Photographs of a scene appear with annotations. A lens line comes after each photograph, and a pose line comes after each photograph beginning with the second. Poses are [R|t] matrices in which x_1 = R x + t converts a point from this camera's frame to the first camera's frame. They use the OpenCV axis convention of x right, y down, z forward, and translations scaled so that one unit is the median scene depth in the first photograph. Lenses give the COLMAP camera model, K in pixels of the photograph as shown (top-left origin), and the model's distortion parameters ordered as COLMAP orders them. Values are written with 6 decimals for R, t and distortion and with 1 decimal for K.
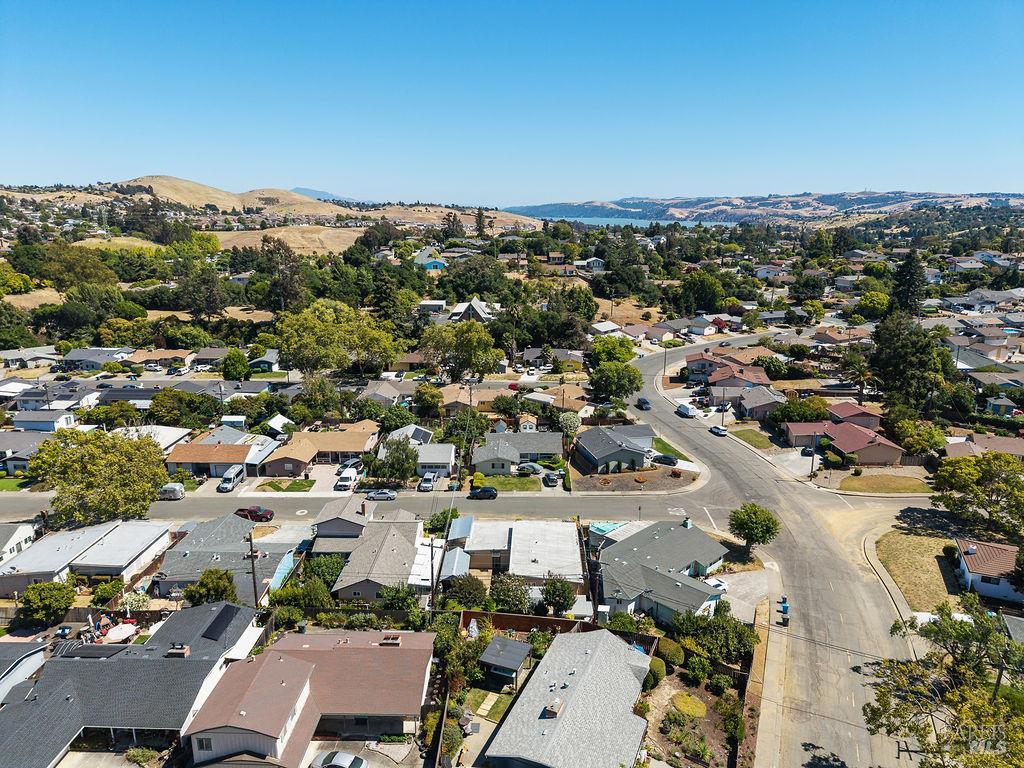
lens RADIAL K [[675.4, 0, 512.0], [0, 675.4, 384.0], [0, 0, 1]] dist [0.001055, 0.000236]
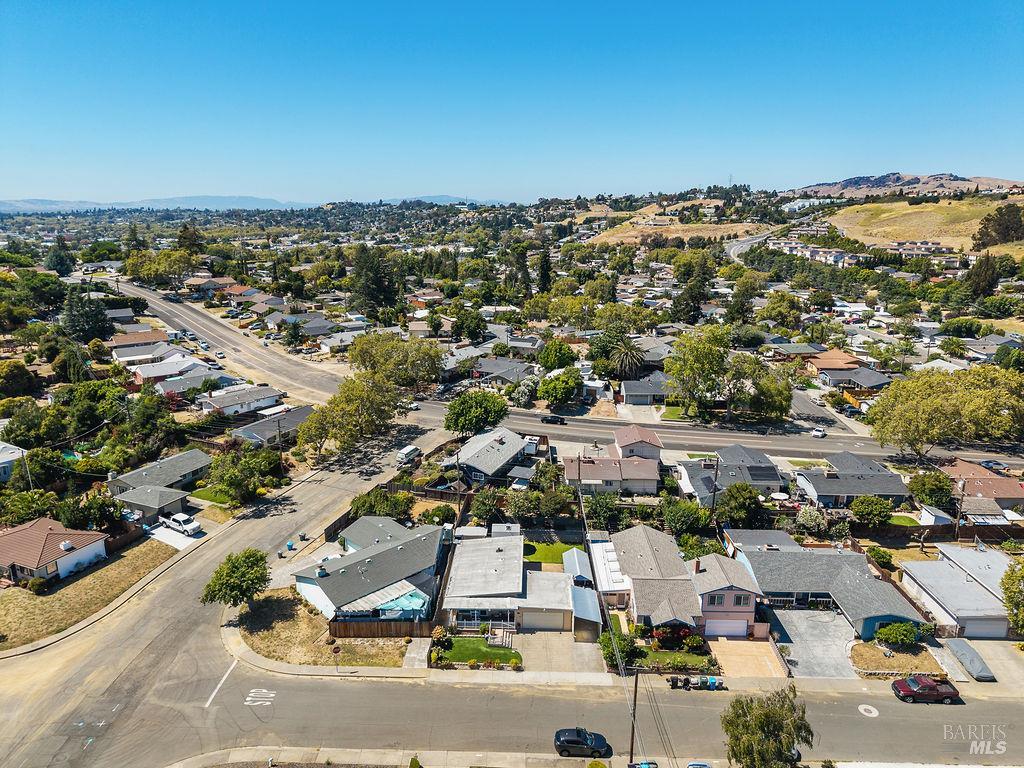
lens RADIAL K [[675.4, 0, 512.0], [0, 675.4, 384.0], [0, 0, 1]] dist [0.001055, 0.000236]
pose [[-0.999979, 0.000224, -0.006444, 0.017448], [-0.002912, 0.876036, 0.482238, -0.388090], [0.005753, 0.482247, -0.876017, 1.511578]]
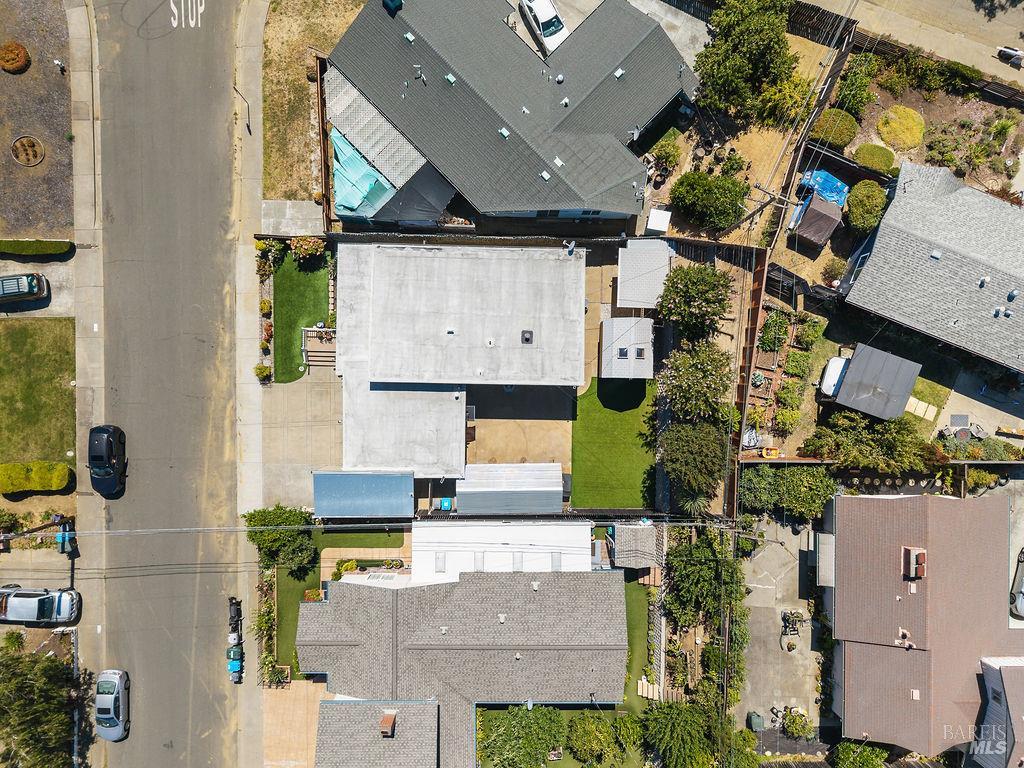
lens RADIAL K [[675.4, 0, 512.0], [0, 675.4, 384.0], [0, 0, 1]] dist [0.001055, 0.000236]
pose [[-0.021571, -0.999709, -0.010825, 0.002663], [0.247757, -0.015836, 0.968693, -0.195592], [-0.968582, 0.018214, 0.248027, 0.750824]]
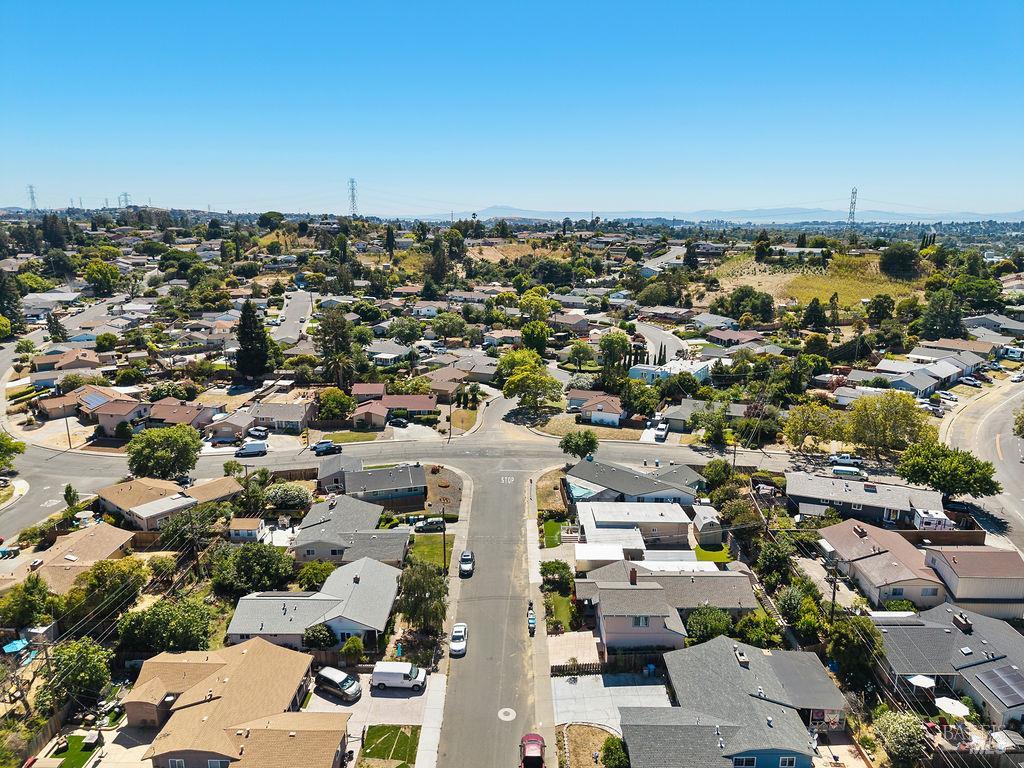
lens RADIAL K [[675.4, 0, 512.0], [0, 675.4, 384.0], [0, 0, 1]] dist [0.001055, 0.000236]
pose [[-0.026247, -0.238550, 0.970775, -0.904022], [0.246410, 0.939602, 0.237552, -0.257065], [-0.968810, 0.245444, 0.034120, 0.982797]]
